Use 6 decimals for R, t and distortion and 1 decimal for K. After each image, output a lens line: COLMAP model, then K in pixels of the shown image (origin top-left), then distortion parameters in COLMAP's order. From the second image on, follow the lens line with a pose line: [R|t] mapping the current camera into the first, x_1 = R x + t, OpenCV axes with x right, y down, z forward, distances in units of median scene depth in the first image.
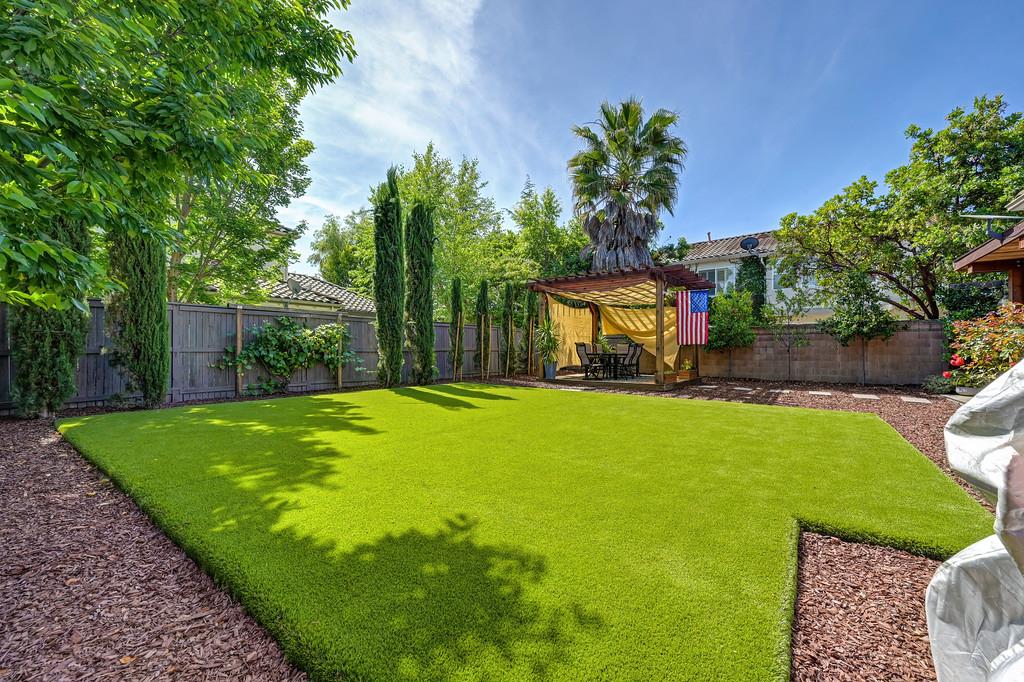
lens RADIAL K [[408.8, 0, 513.1], [0, 408.8, 347.5], [0, 0, 1]] dist [0.000017, 0.000270]
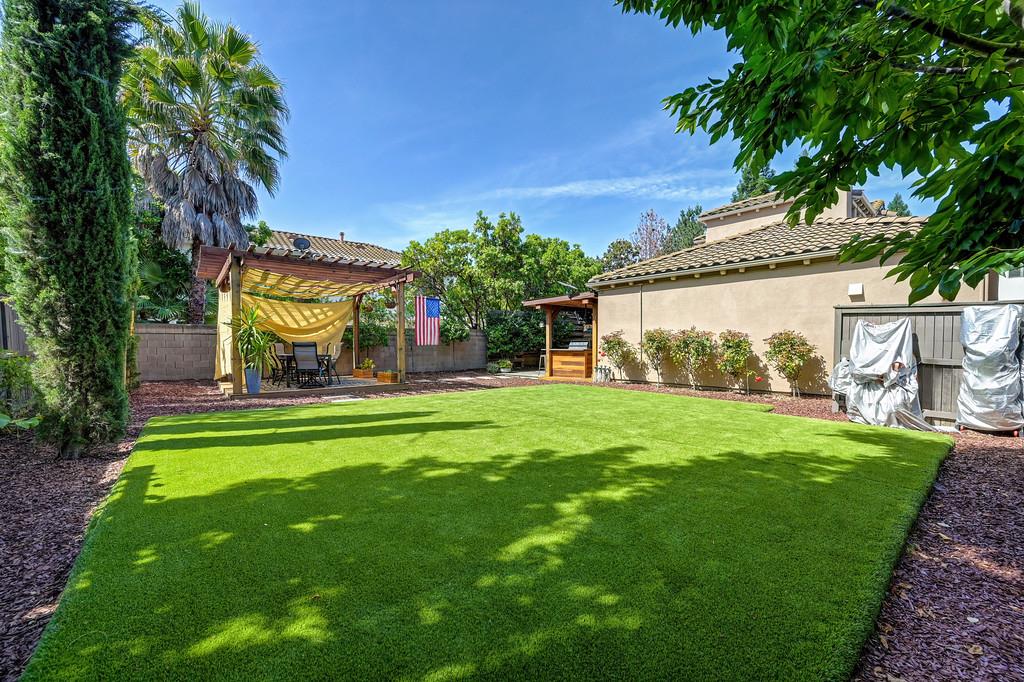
lens RADIAL K [[408.8, 0, 513.1], [0, 408.8, 347.5], [0, 0, 1]] dist [0.000017, 0.000270]
pose [[0.251992, -0.006426, 0.967708, -0.487566], [-0.000544, 0.999977, 0.006782, -0.005412], [-0.967729, -0.002236, 0.251982, 0.390713]]
